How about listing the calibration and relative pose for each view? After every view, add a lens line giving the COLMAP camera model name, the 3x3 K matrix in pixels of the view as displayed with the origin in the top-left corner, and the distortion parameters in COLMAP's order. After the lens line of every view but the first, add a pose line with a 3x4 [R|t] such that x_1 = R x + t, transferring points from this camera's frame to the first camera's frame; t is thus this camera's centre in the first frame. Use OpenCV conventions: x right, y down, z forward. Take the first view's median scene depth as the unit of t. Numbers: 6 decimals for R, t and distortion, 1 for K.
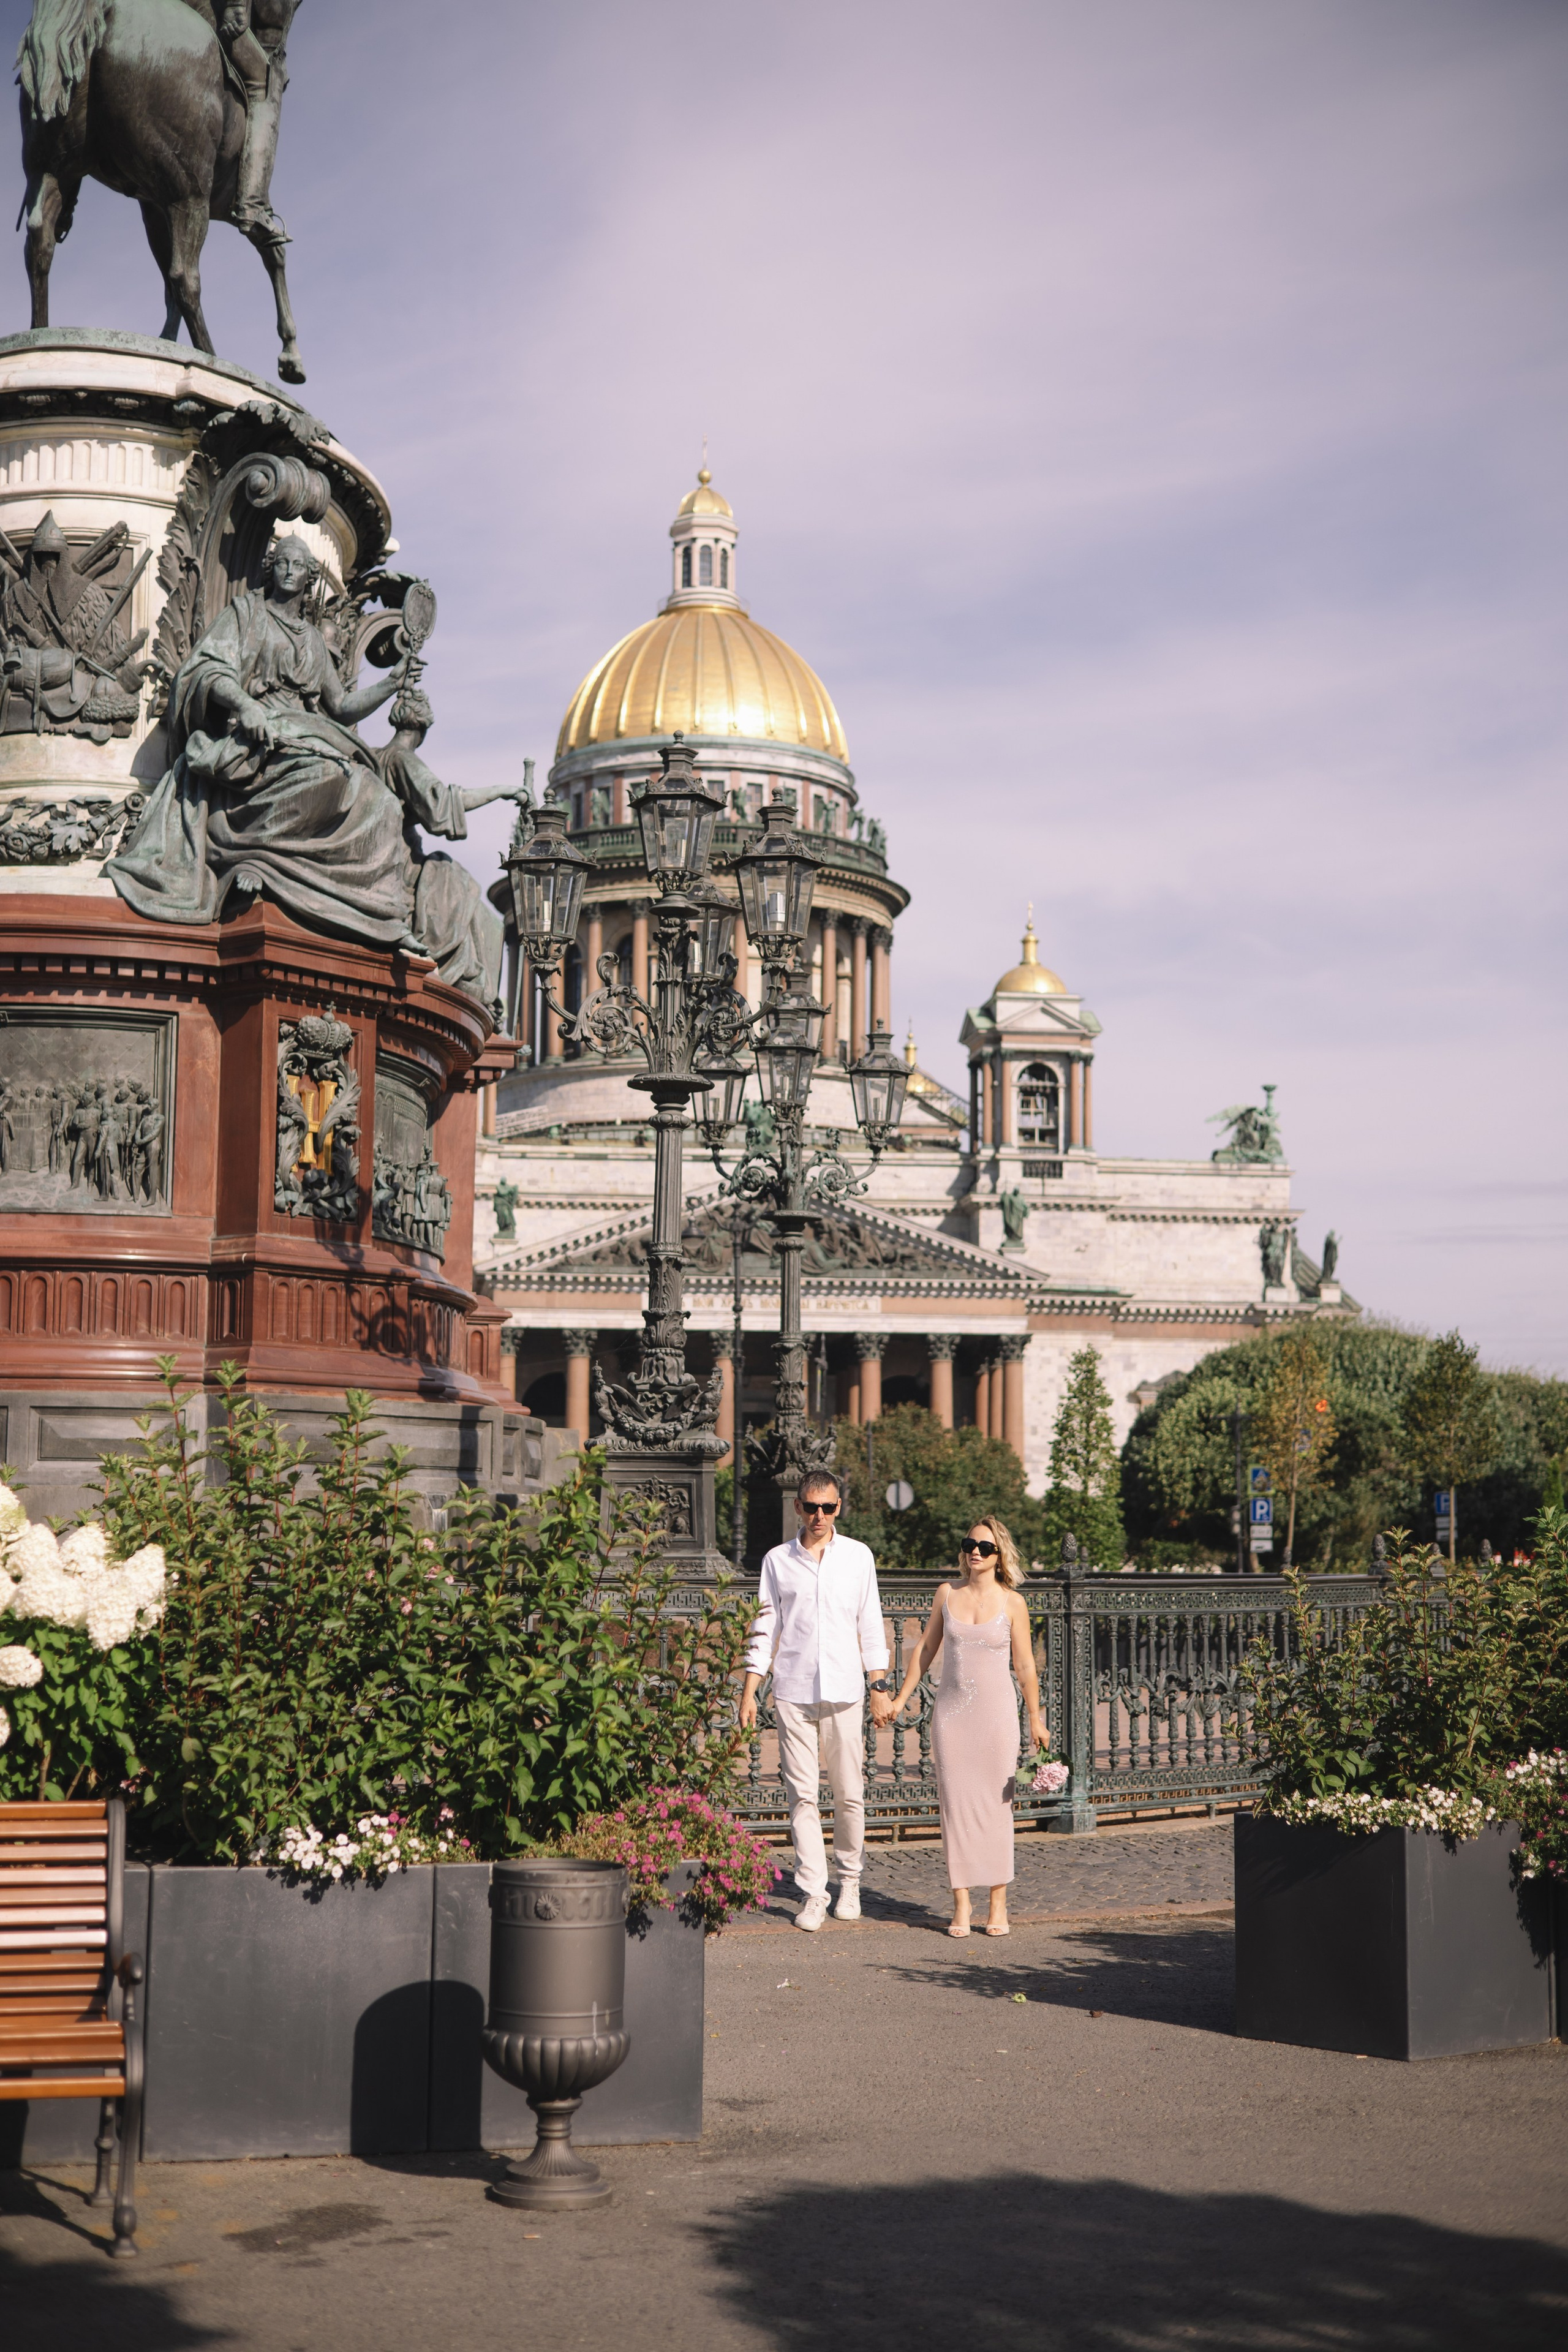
lens RADIAL K [[3487.7, 0, 779.4], [0, 3487.7, 1115.4], [0, 0, 1]] dist [0.084027, -0.182861]
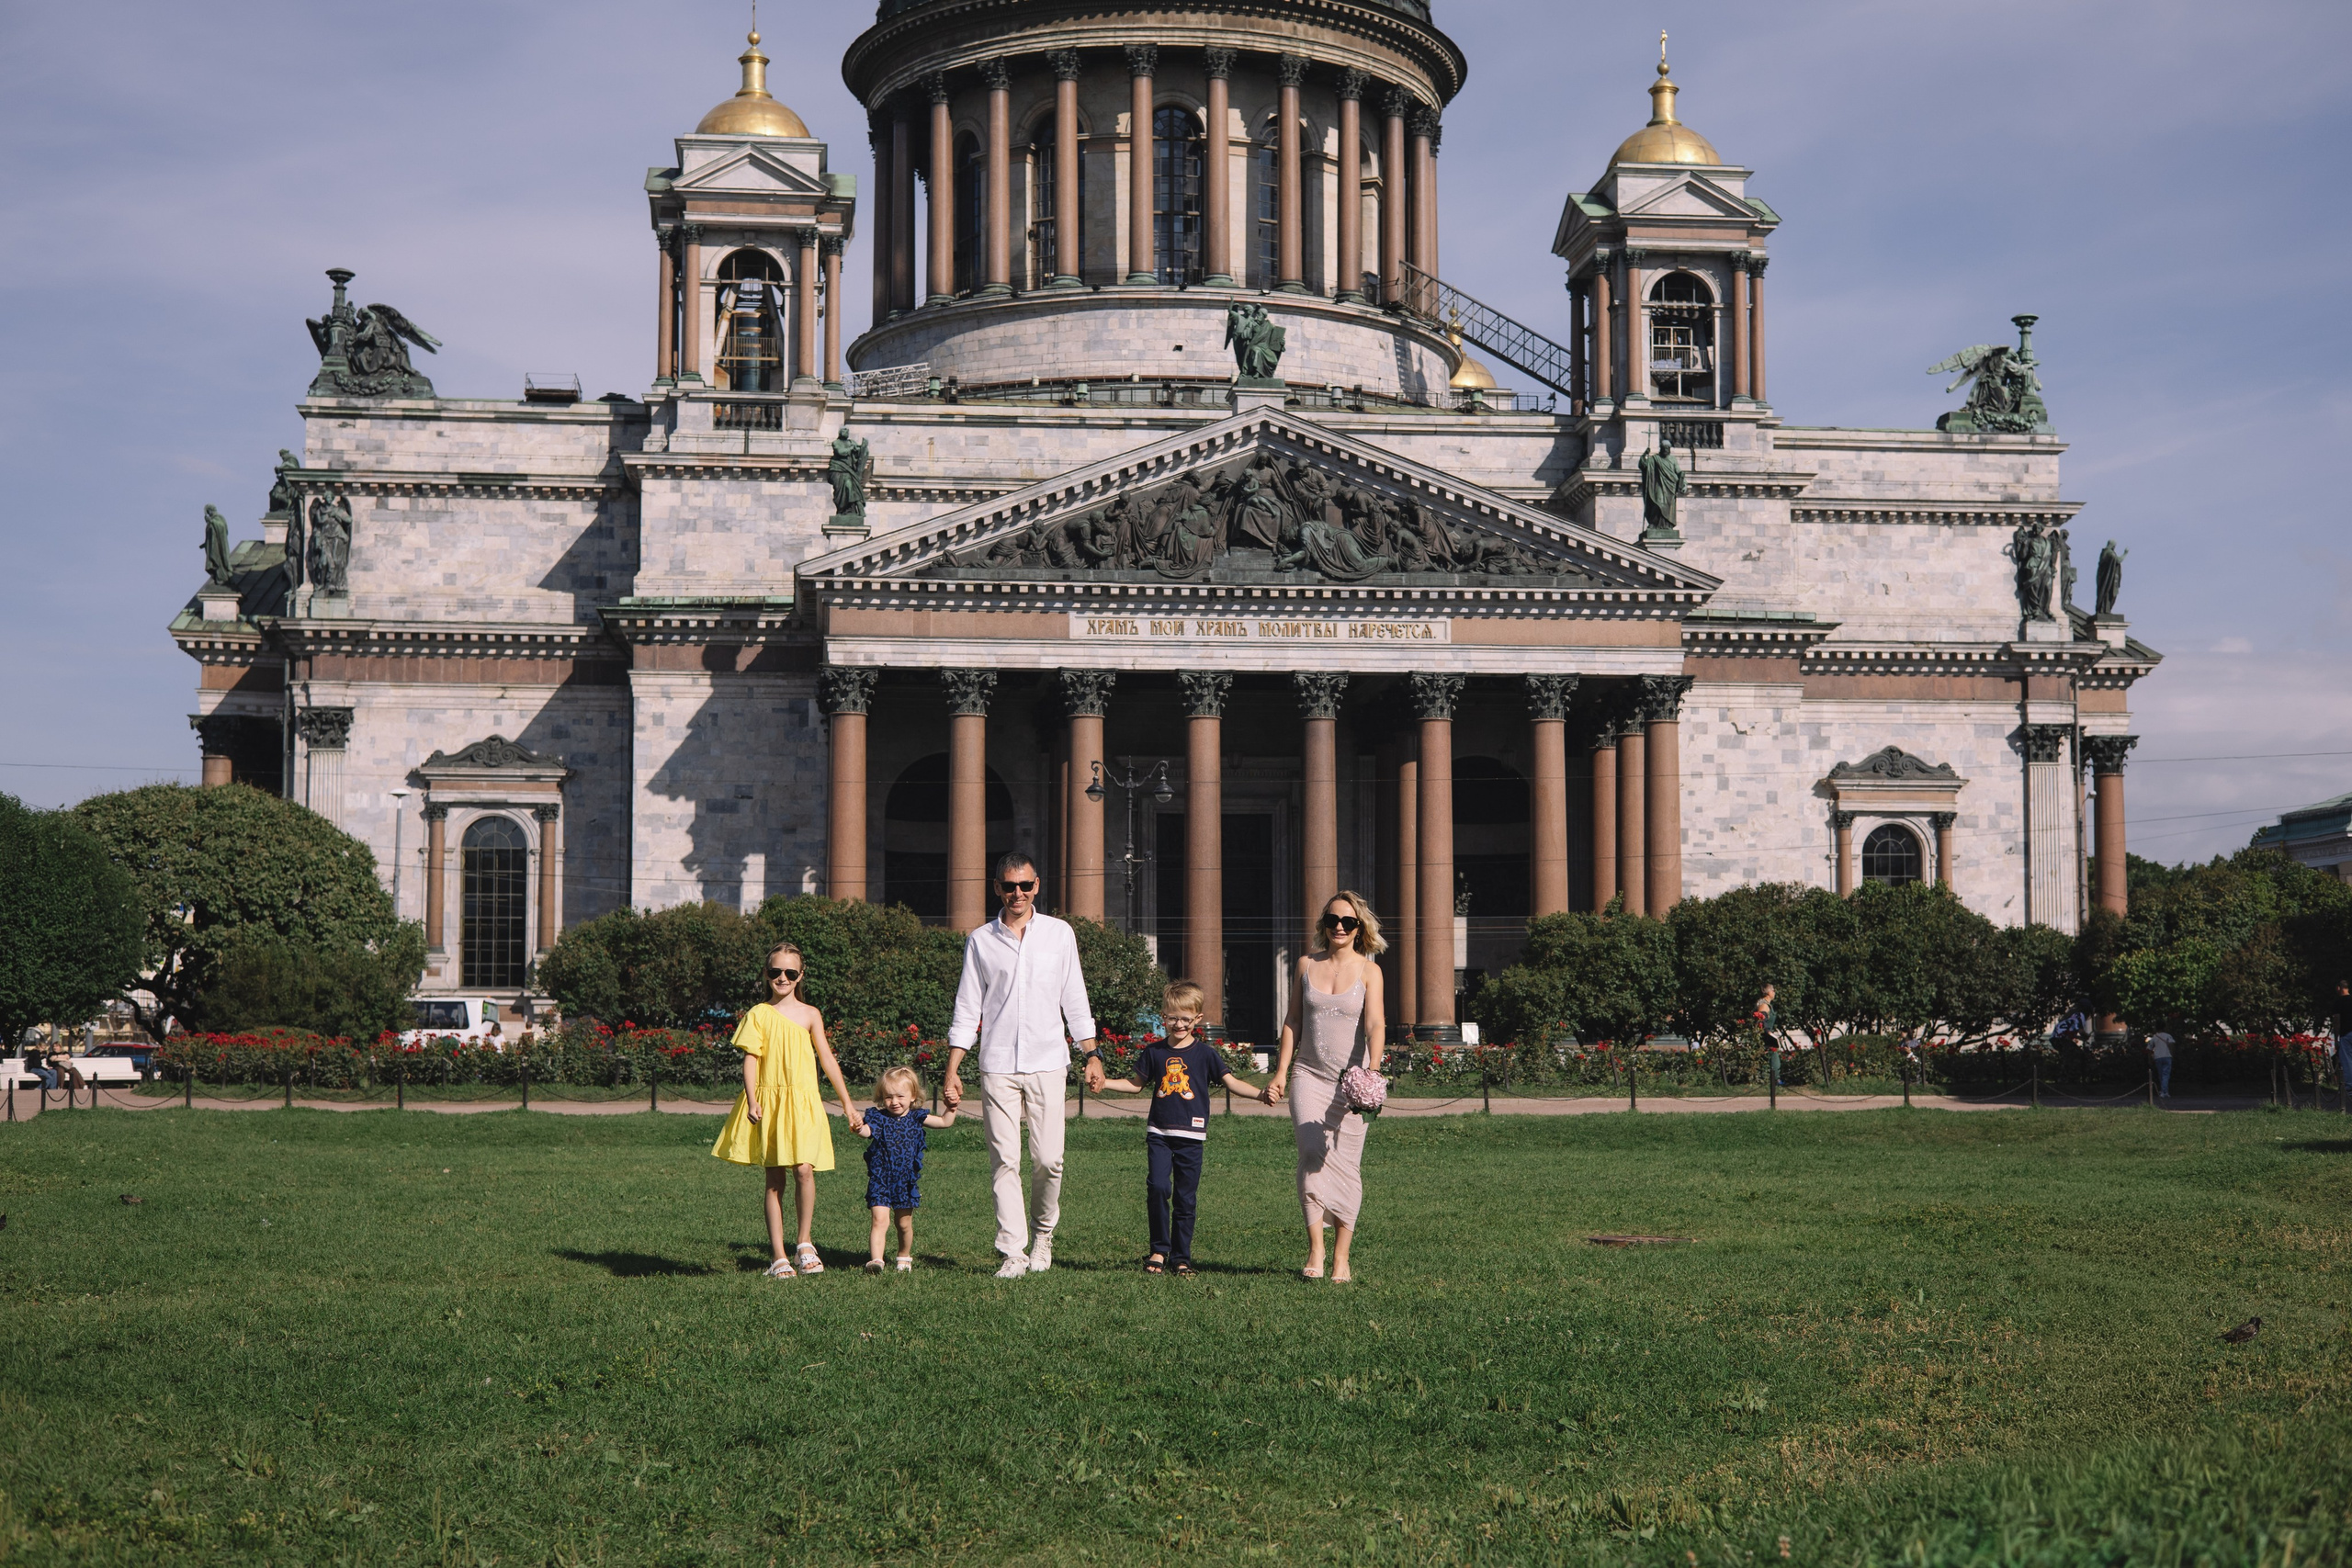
lens RADIAL K [[3273.5, 0, 1193.1], [0, 3273.5, 788.9], [0, 0, 1]] dist [0.110291, -0.369203]
pose [[0.999833, -0.010841, -0.014729, -0.008423], [0.011468, 0.999001, 0.043182, 0.053730], [0.014247, -0.043343, 0.998959, 0.388167]]
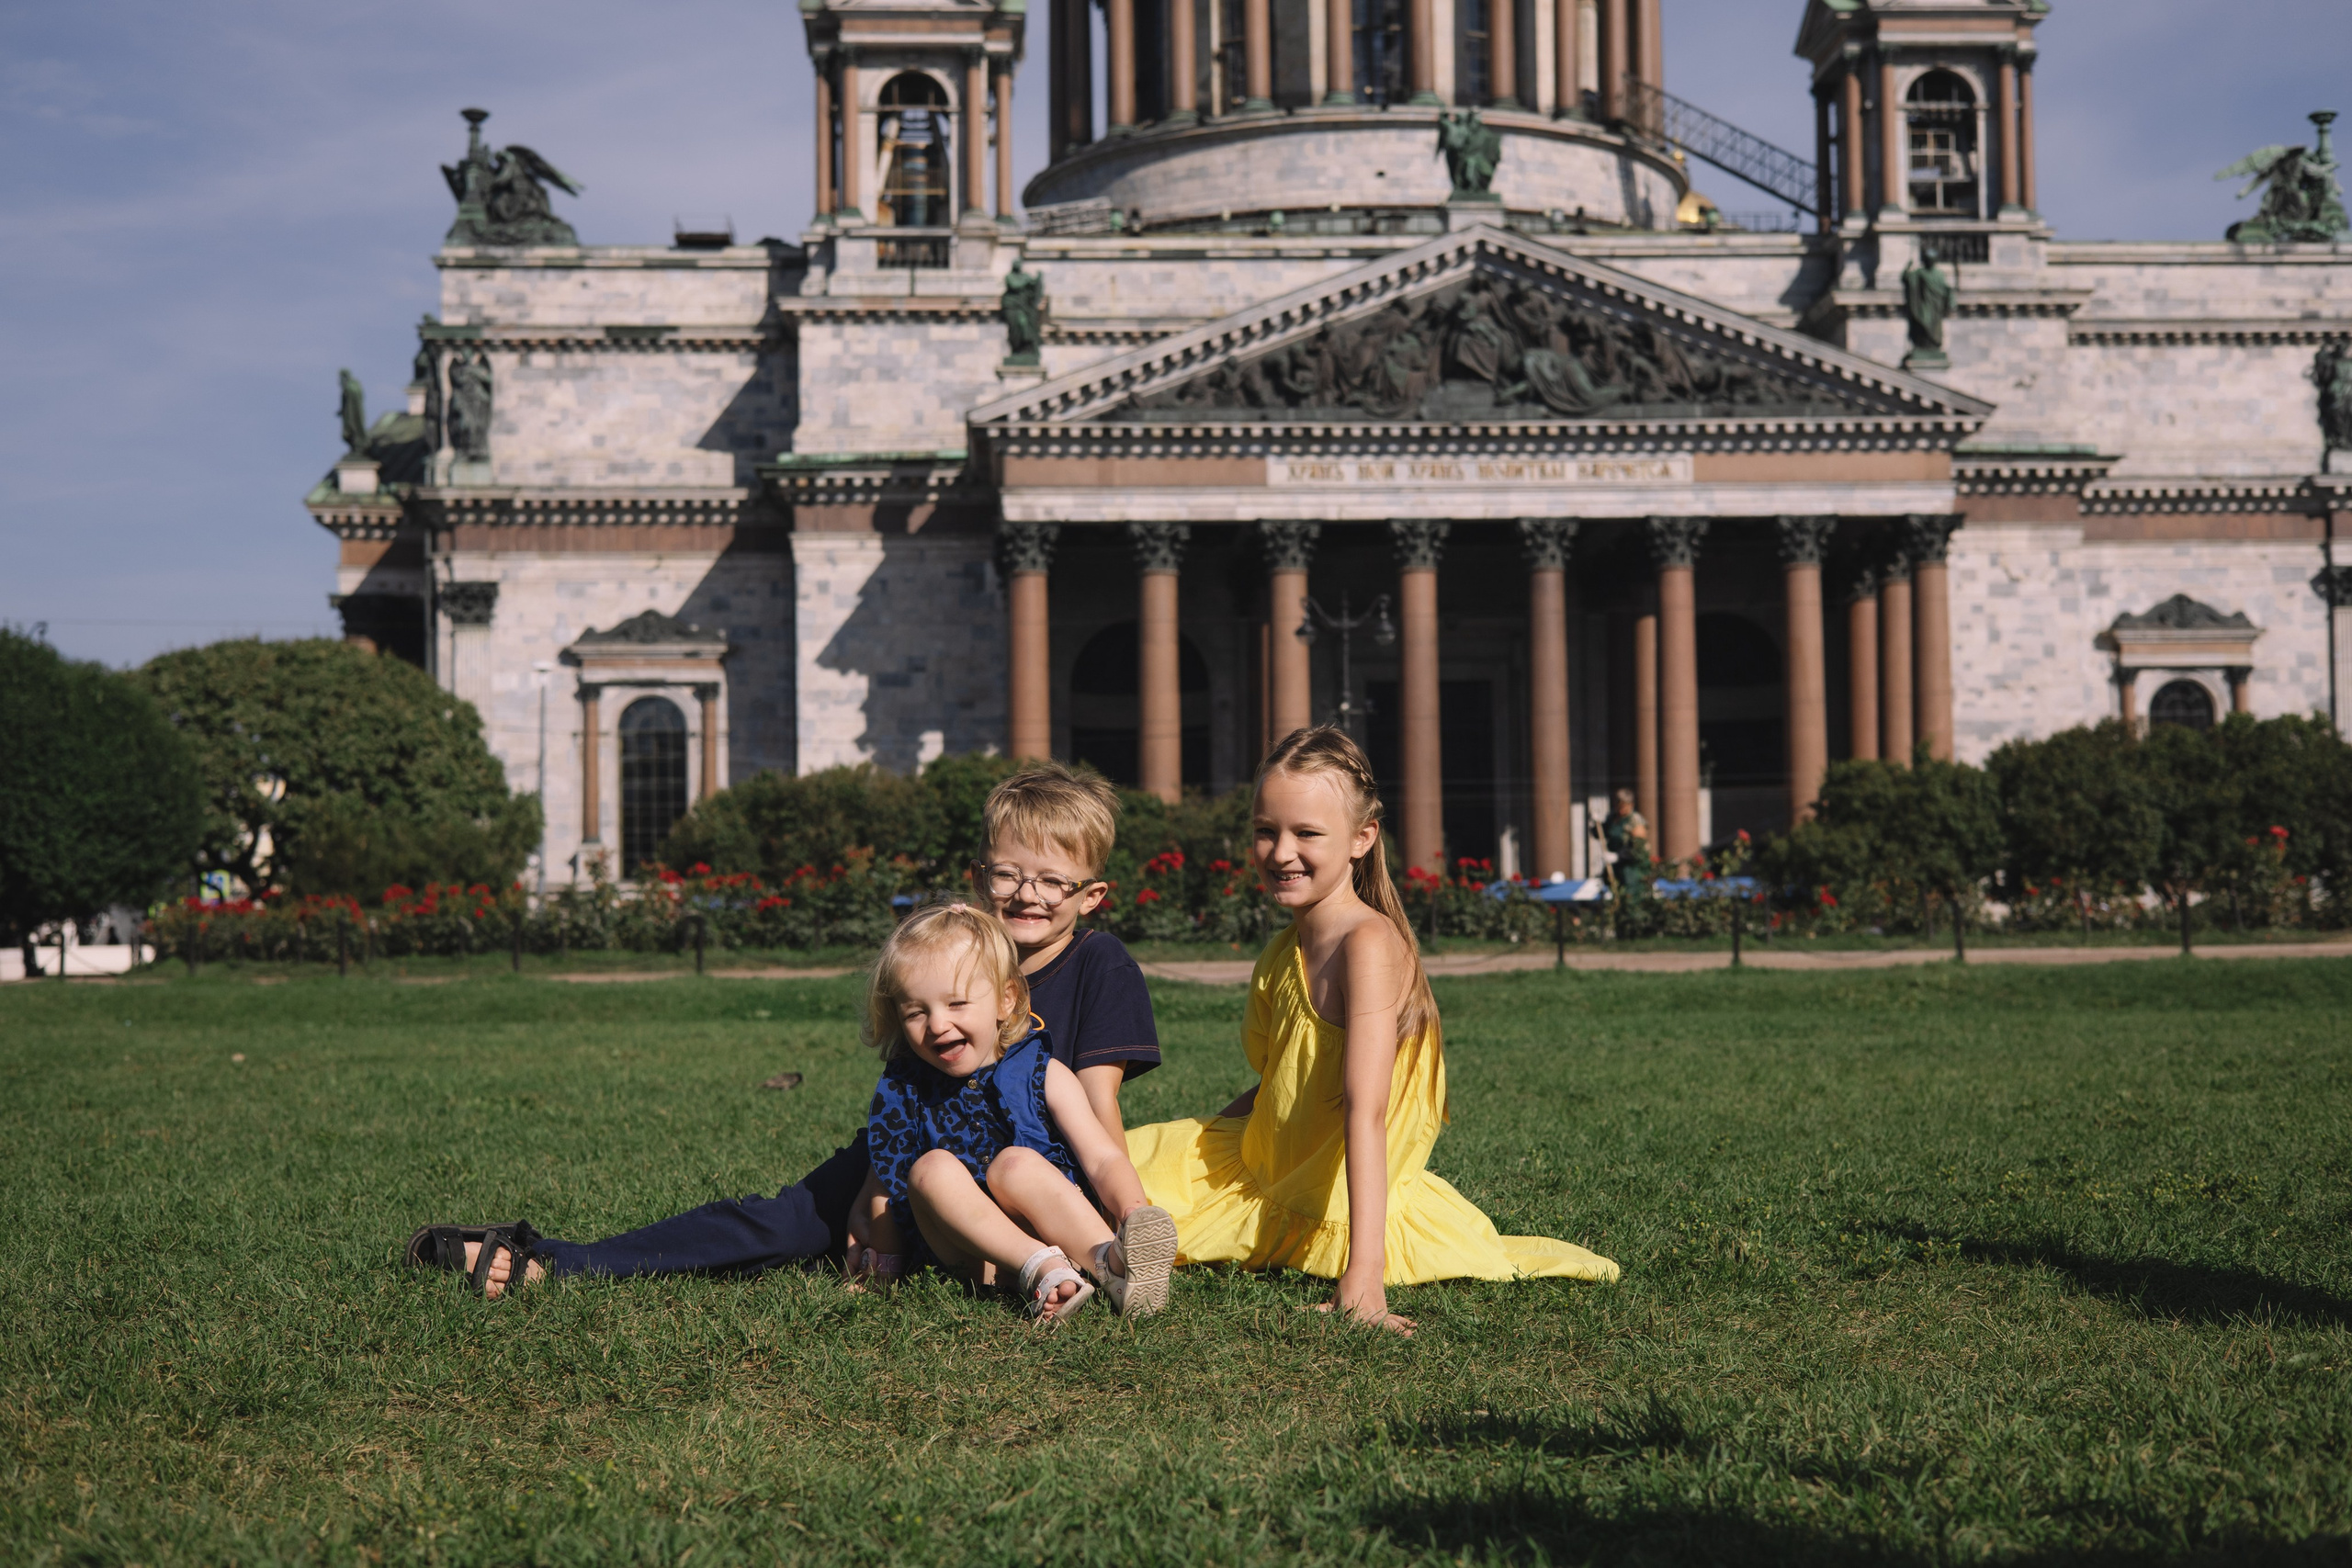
lens RADIAL K [[3273.5, 0, 1193.1], [0, 3273.5, 788.9], [0, 0, 1]] dist [0.110291, -0.369203]
pose [[0.996901, -0.026516, -0.074066, -0.012652], [0.031794, 0.996969, 0.071012, 0.062110], [0.071958, -0.073147, 0.994722, 0.437470]]
